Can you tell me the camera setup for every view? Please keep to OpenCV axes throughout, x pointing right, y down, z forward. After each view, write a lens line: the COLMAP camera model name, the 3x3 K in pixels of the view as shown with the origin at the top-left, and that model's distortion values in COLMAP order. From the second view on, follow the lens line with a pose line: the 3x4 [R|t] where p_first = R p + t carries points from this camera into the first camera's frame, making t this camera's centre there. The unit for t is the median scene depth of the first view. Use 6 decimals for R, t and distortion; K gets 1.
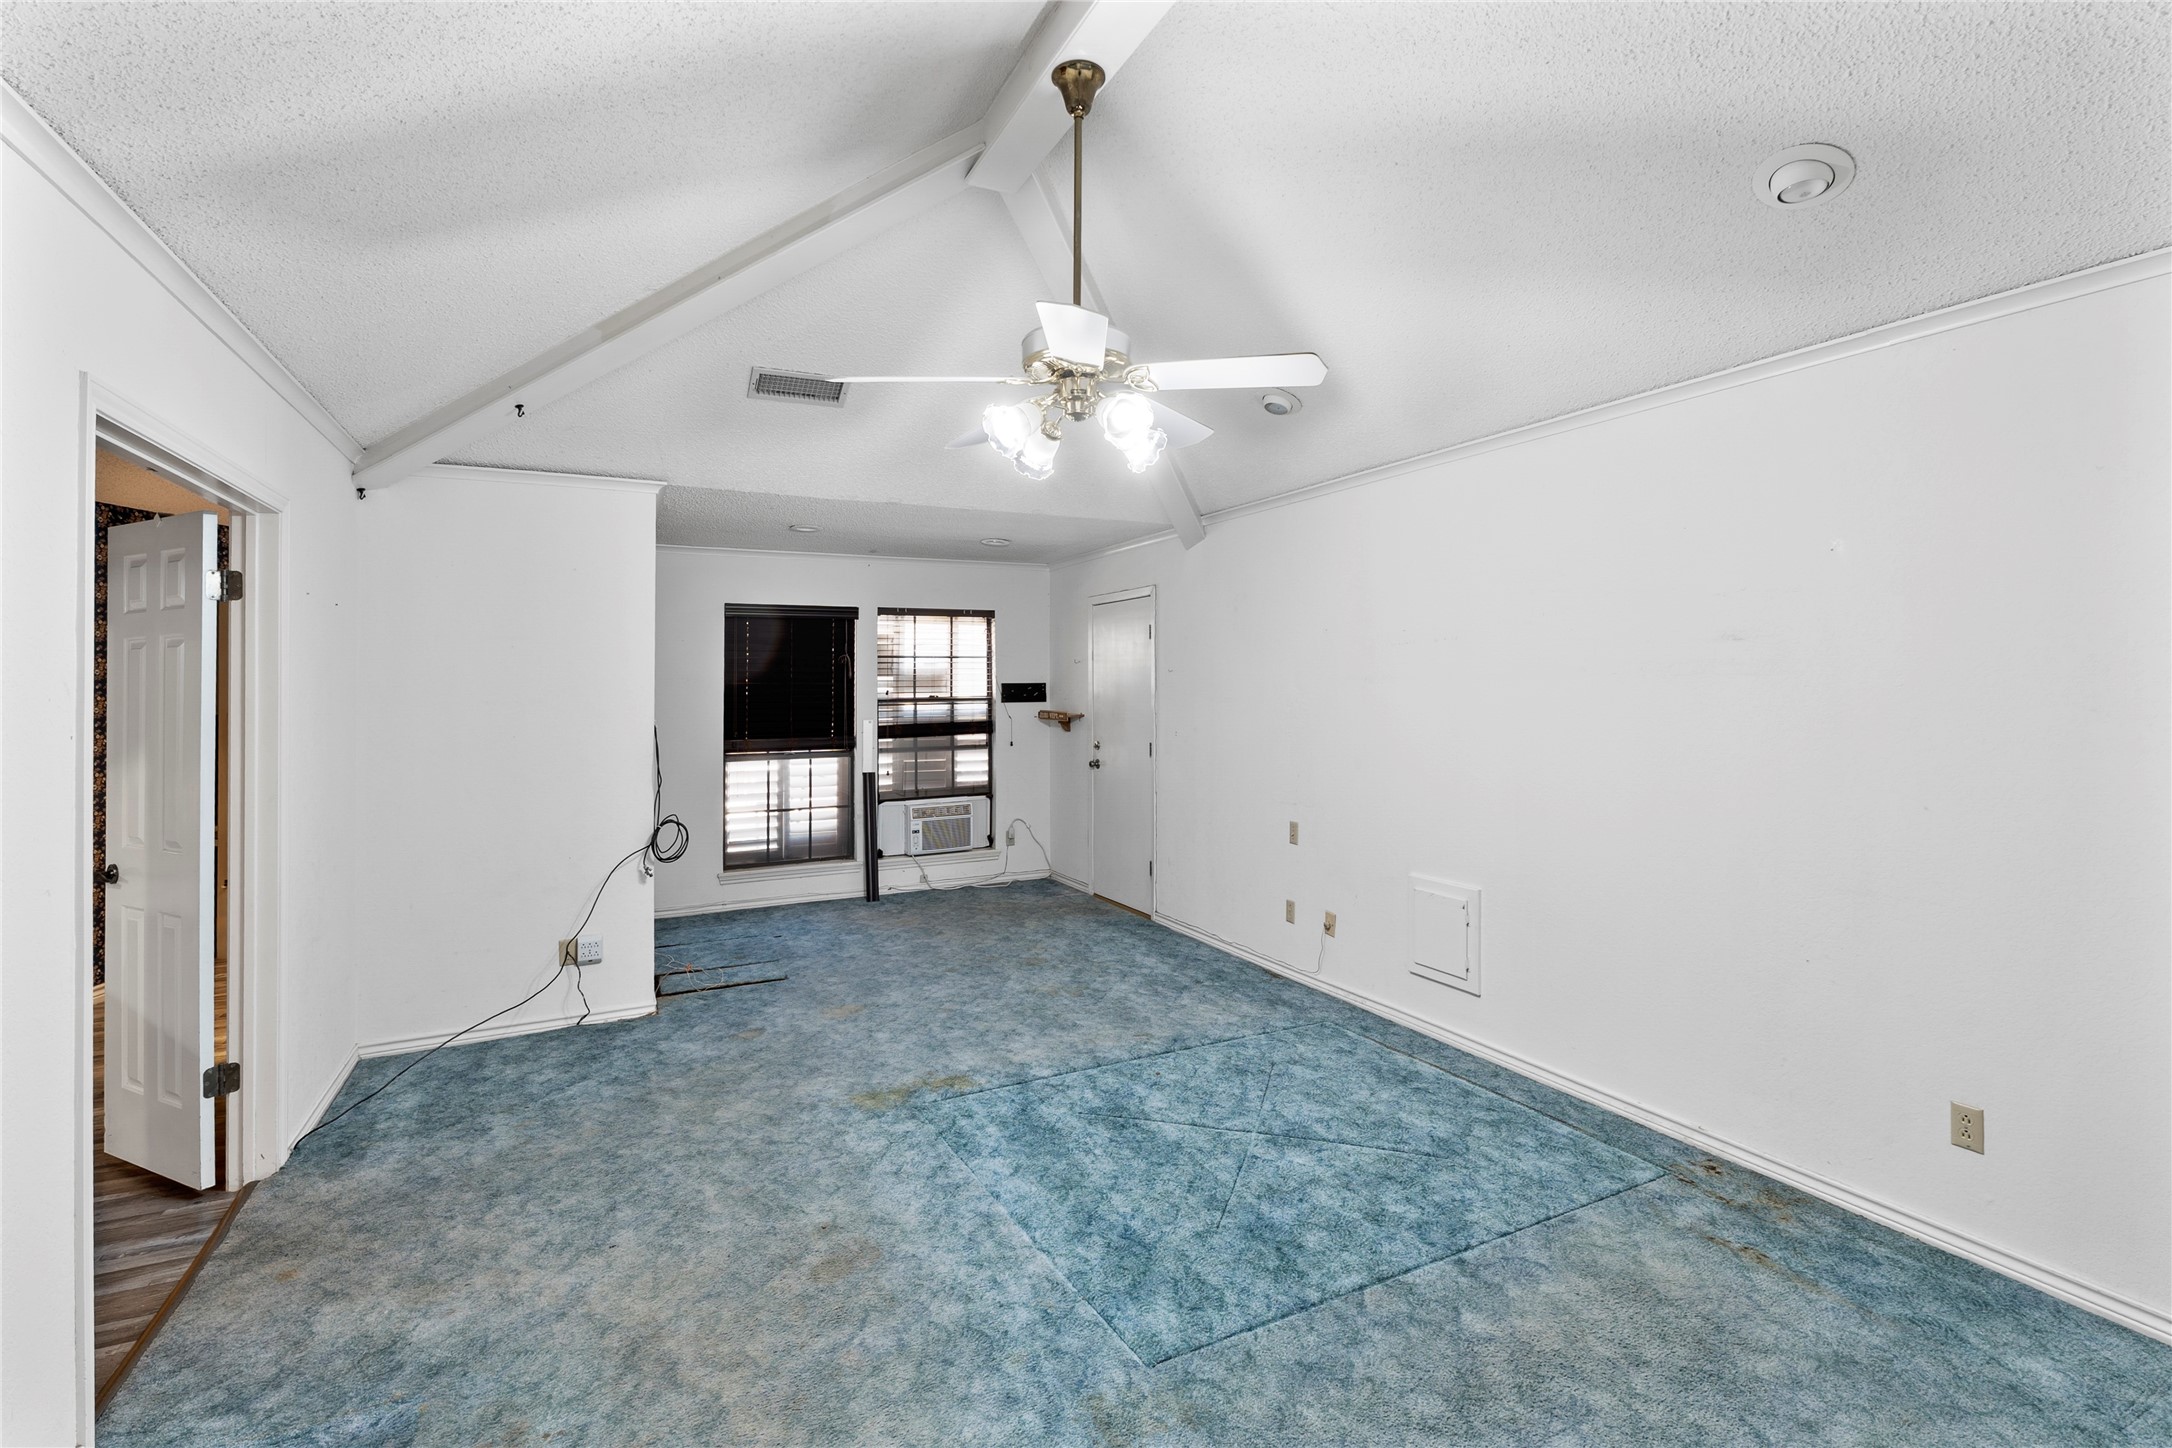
lens RADIAL K [[963.7, 0, 1047.6], [0, 963.7, 680.3], [0, 0, 1]] dist [-0.003936, 0.000584]
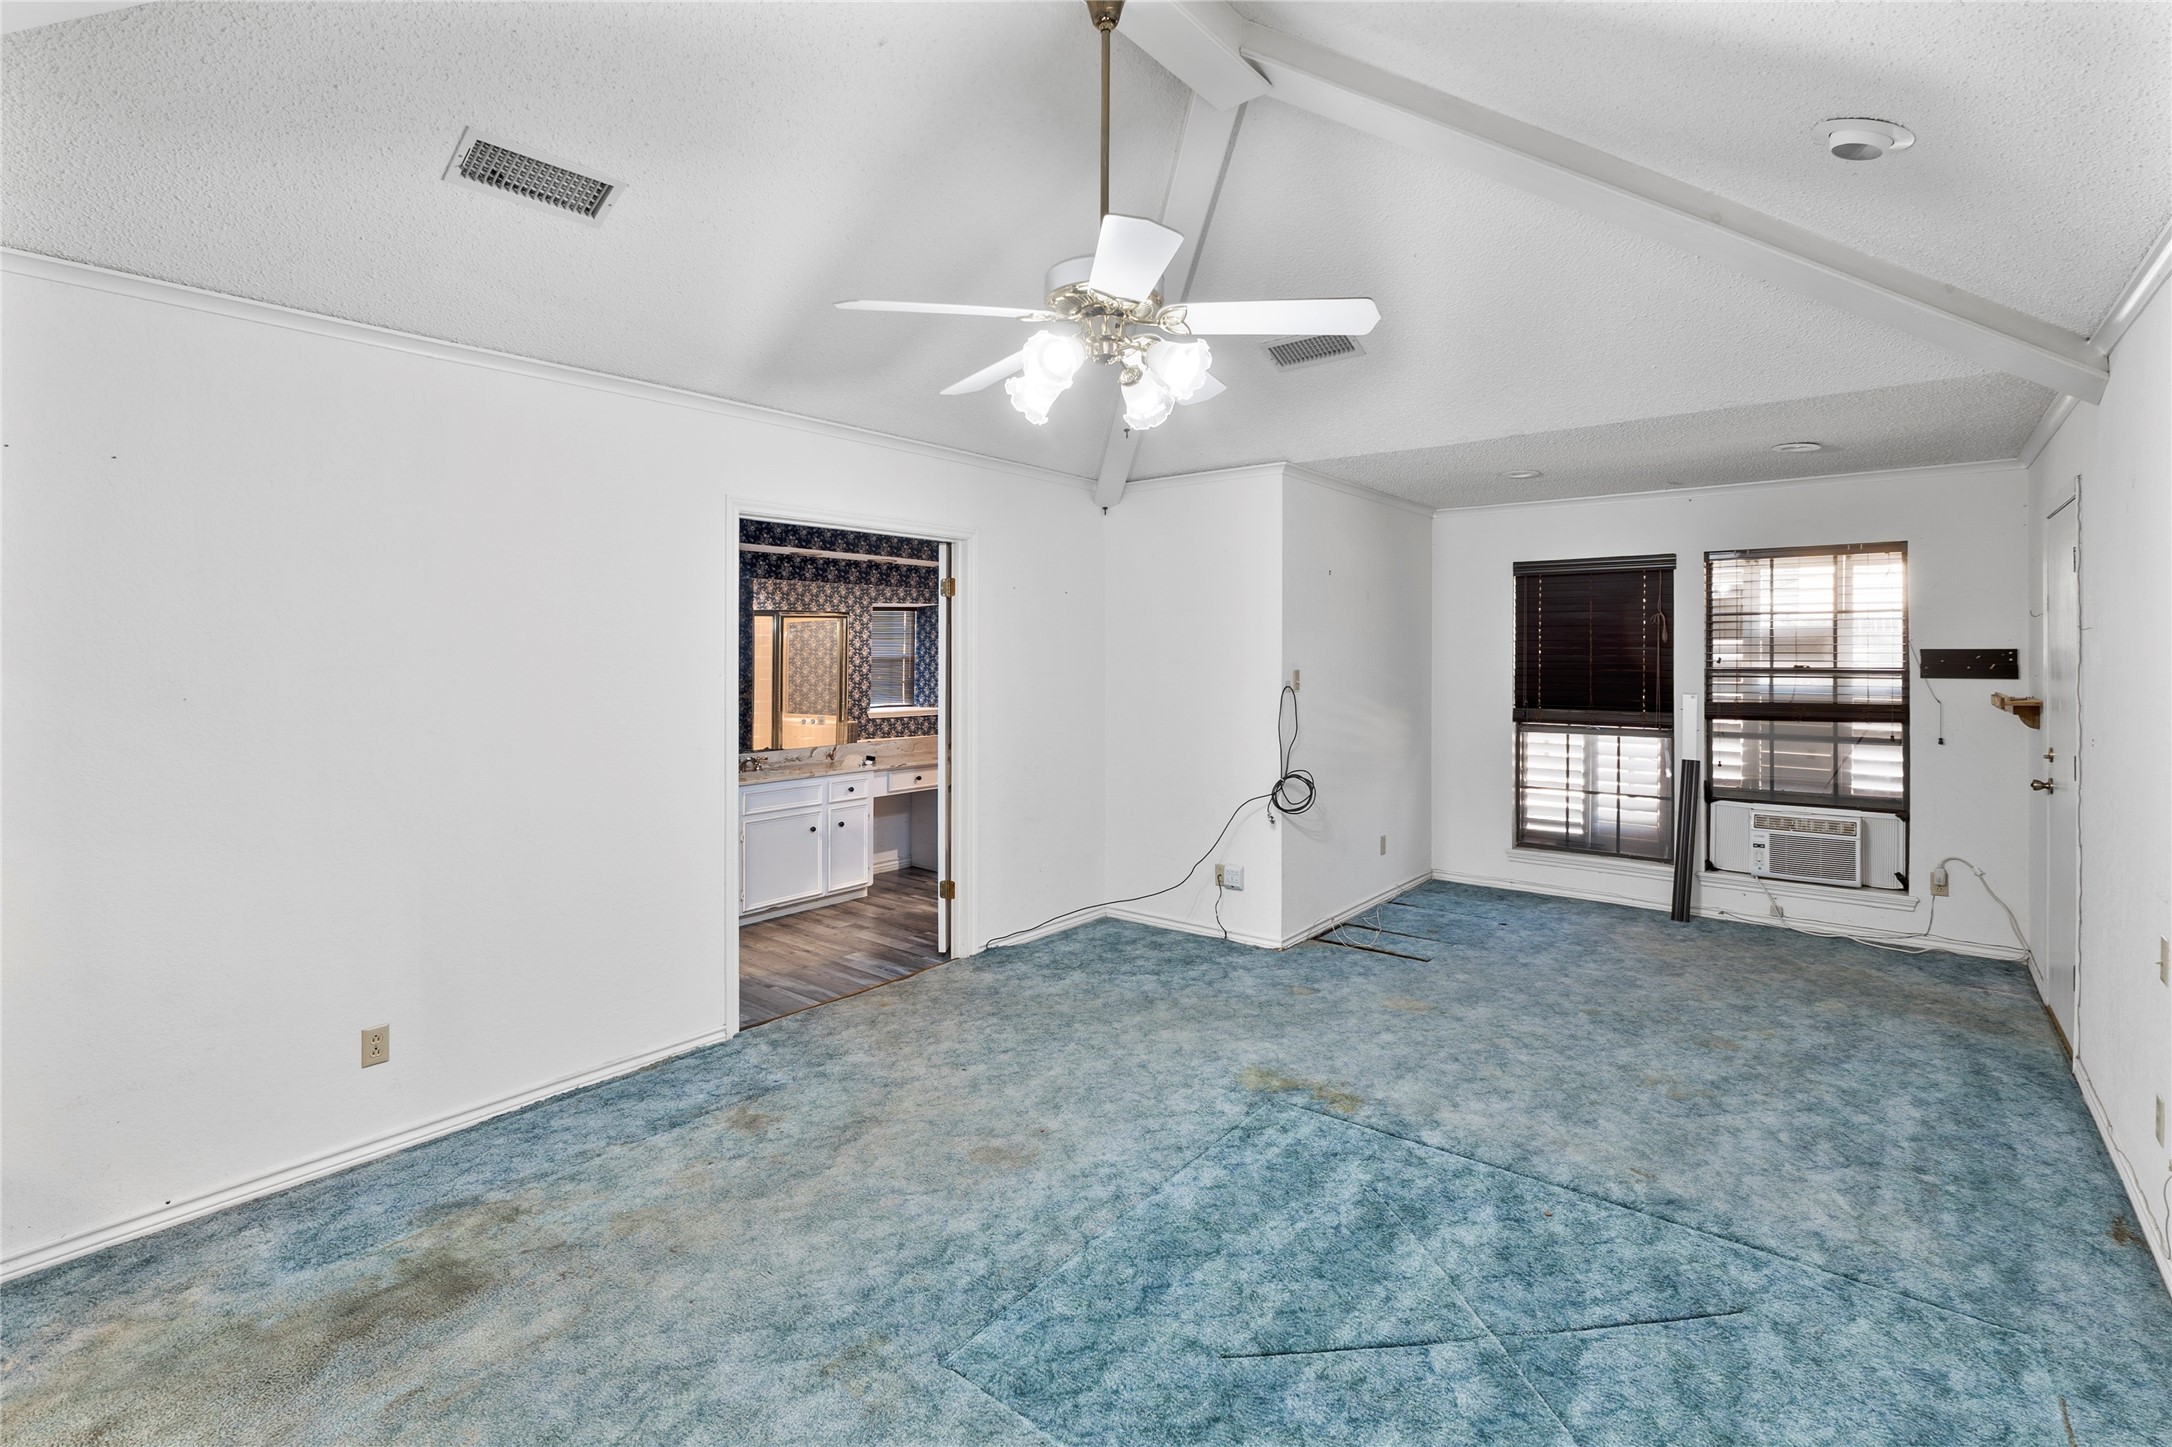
lens RADIAL K [[963.7, 0, 1117.8], [0, 963.7, 648.1], [0, 0, 1]] dist [-0.003936, 0.000584]
pose [[0.454431, 0.004523, -0.890770, 0.464899], [0.001488, 0.999982, 0.005837, -0.003625], [0.890780, -0.003978, 0.454416, 0.323252]]
